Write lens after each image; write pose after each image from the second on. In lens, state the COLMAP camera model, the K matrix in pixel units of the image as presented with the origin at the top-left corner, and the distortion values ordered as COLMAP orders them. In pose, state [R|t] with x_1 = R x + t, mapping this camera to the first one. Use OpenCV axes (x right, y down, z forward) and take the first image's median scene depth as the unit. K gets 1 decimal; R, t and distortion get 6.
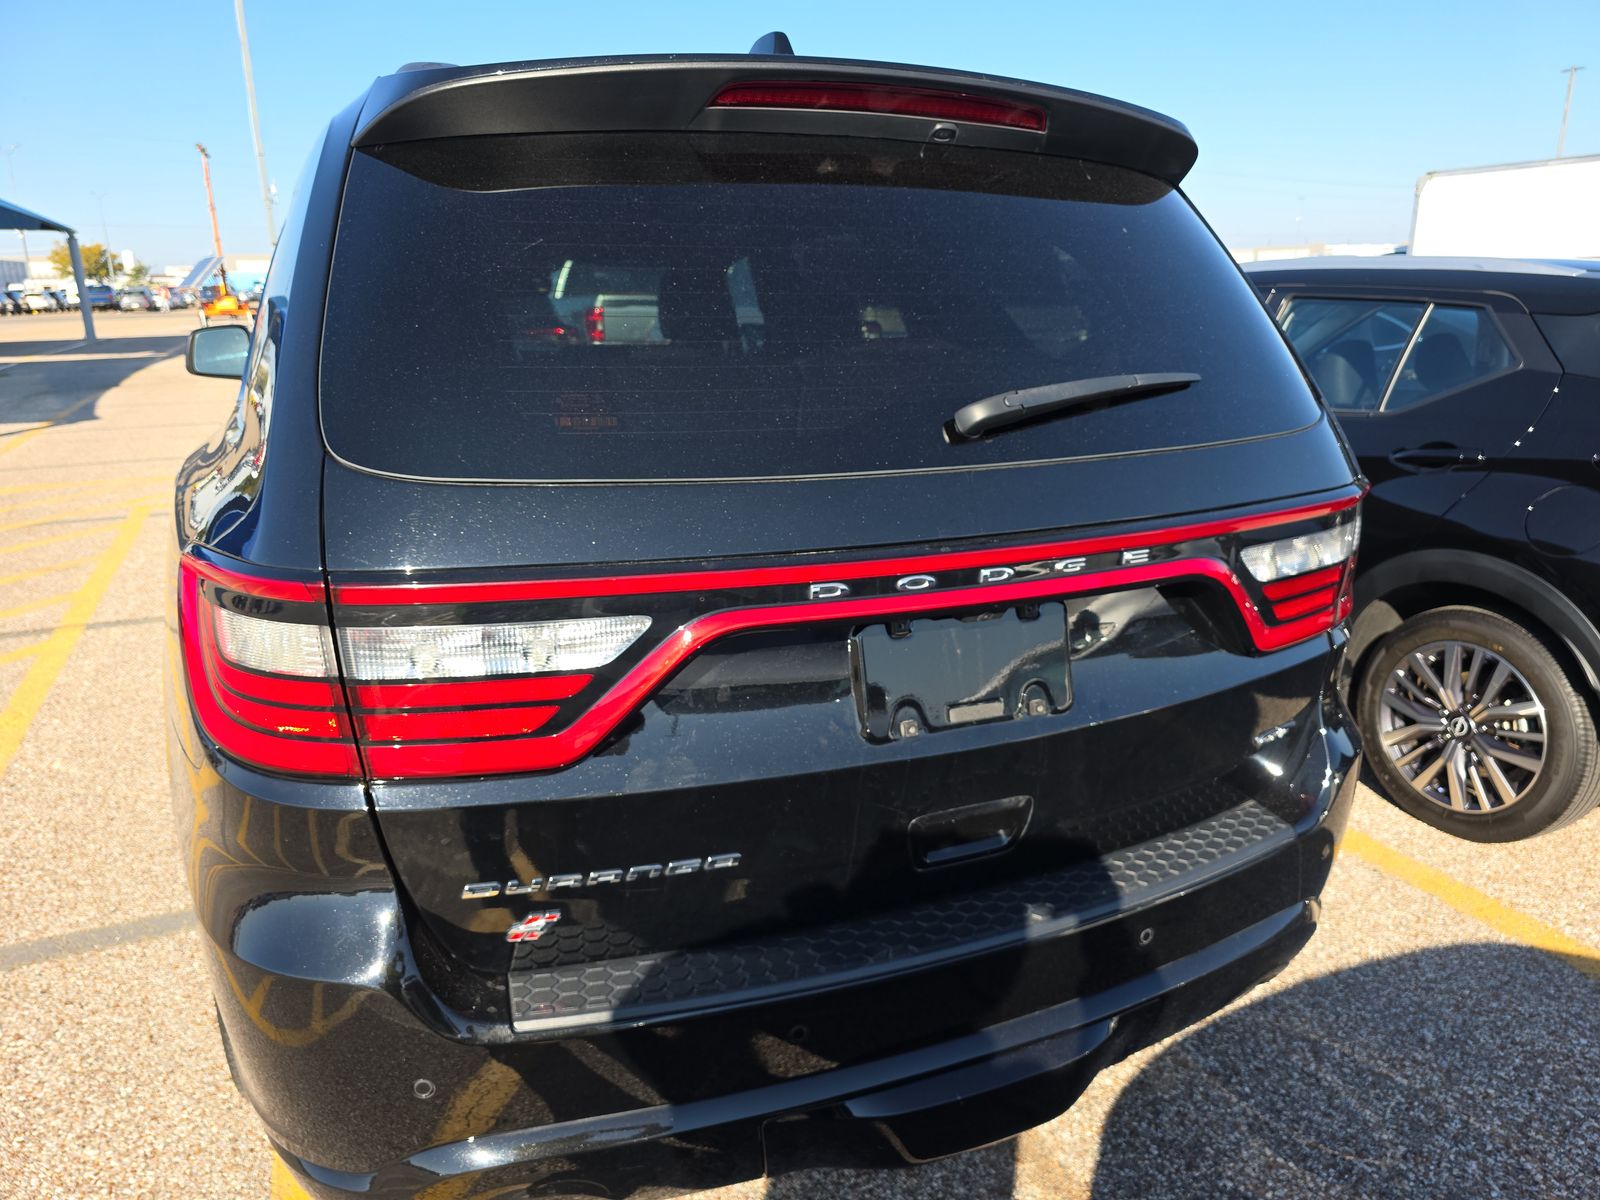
lens RADIAL K [[1085.3, 0, 799.1], [0, 1085.3, 599.9], [0, 0, 1]] dist [0.045567, -0.045387]
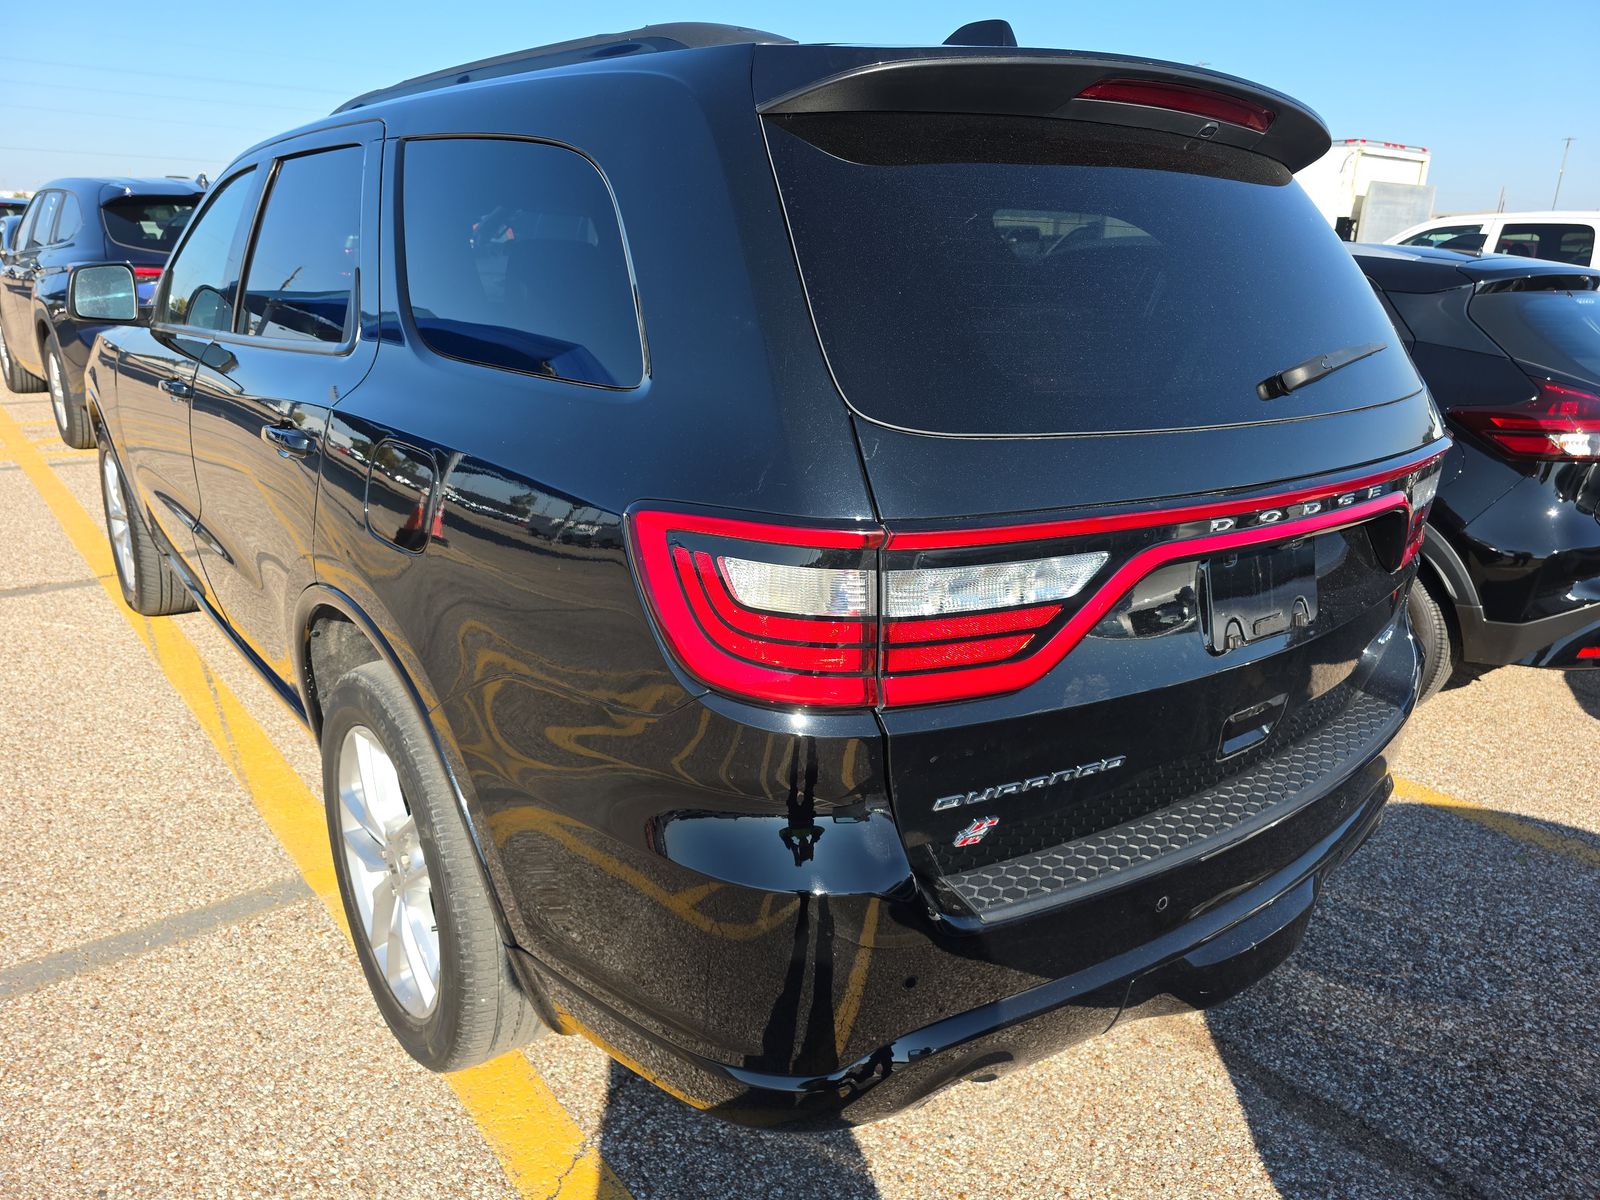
lens RADIAL K [[1085.3, 0, 799.0], [0, 1085.3, 594.0], [0, 0, 1]] dist [0.045567, -0.045387]
pose [[0.964878, -0.045554, 0.258719, -0.436536], [0.036037, 0.998492, 0.041413, 0.000496], [-0.260215, -0.030635, 0.965065, -0.017867]]
